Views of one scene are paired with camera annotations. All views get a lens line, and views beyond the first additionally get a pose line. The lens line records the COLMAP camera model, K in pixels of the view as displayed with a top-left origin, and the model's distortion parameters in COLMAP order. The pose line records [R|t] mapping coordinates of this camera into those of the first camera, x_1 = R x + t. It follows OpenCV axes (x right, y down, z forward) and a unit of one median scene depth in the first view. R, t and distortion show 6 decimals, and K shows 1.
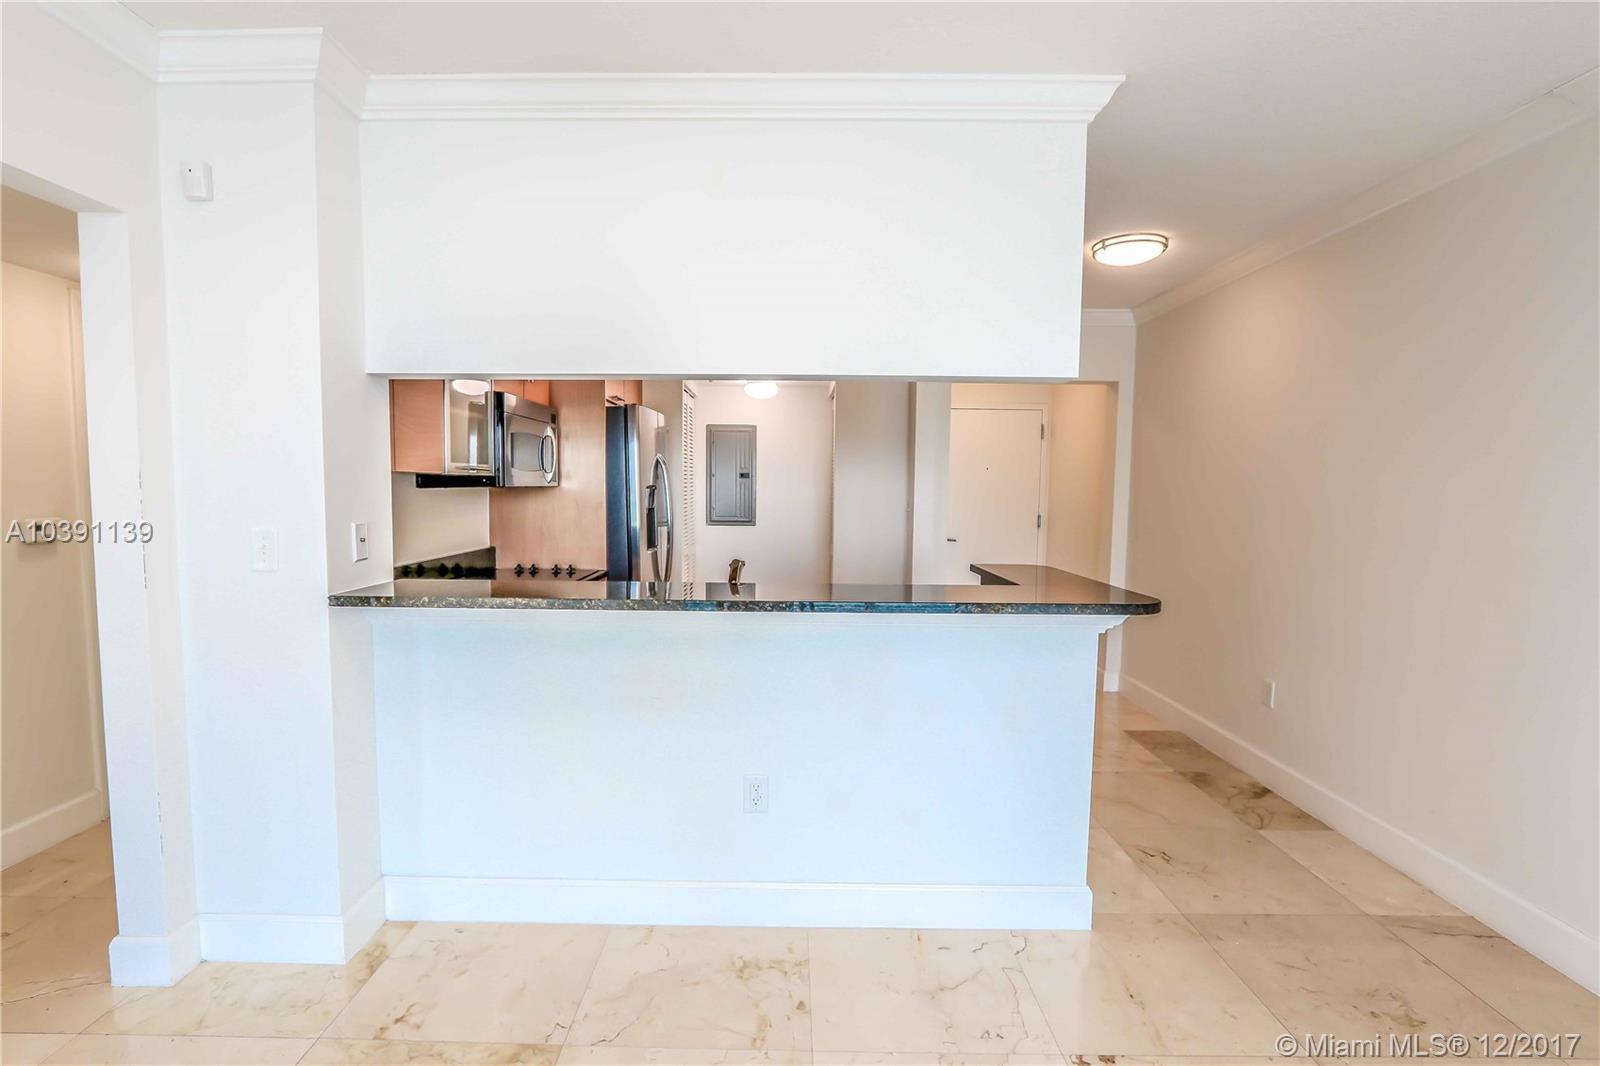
lens RADIAL K [[752.3, 0, 789.0], [0, 752.3, 542.8], [0, 0, 1]] dist [-0.016100, -0.000180]
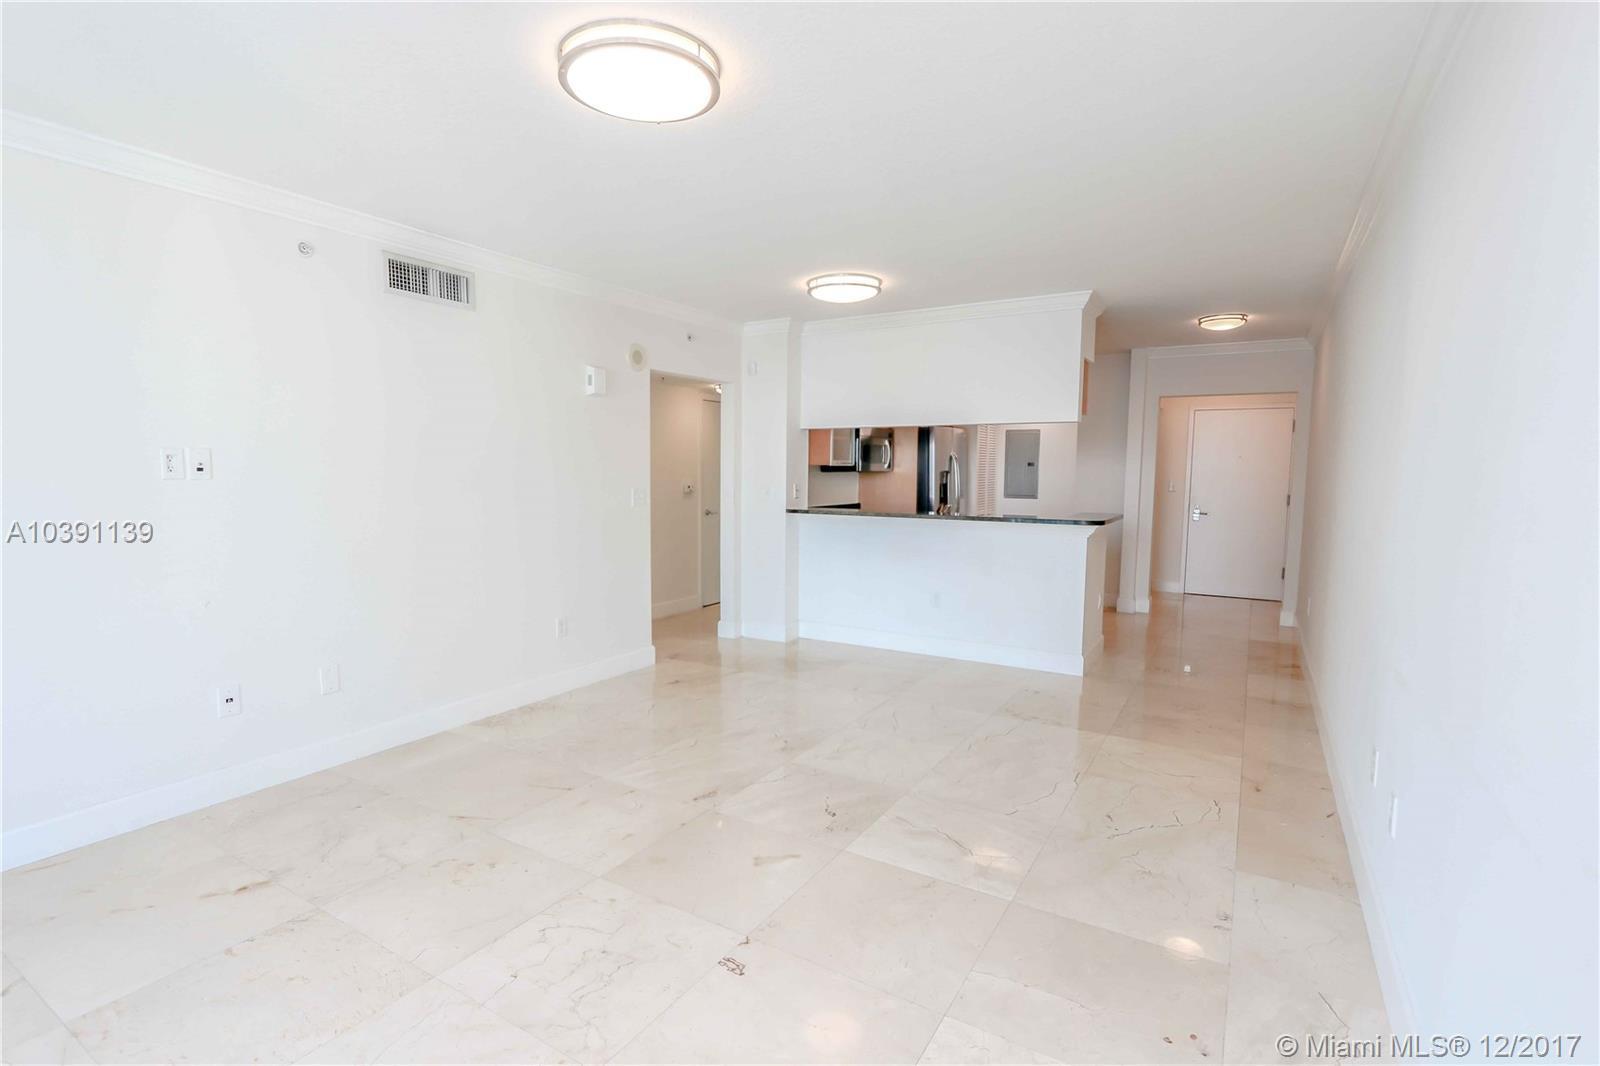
lens RADIAL K [[752.3, 0, 797.9], [0, 752.3, 533.4], [0, 0, 1]] dist [-0.016100, -0.000180]
pose [[0.861138, 0.040607, -0.506747, 0.762667], [-0.037443, 0.999164, 0.016437, 0.098468], [0.506990, 0.004820, 0.861938, -1.255357]]
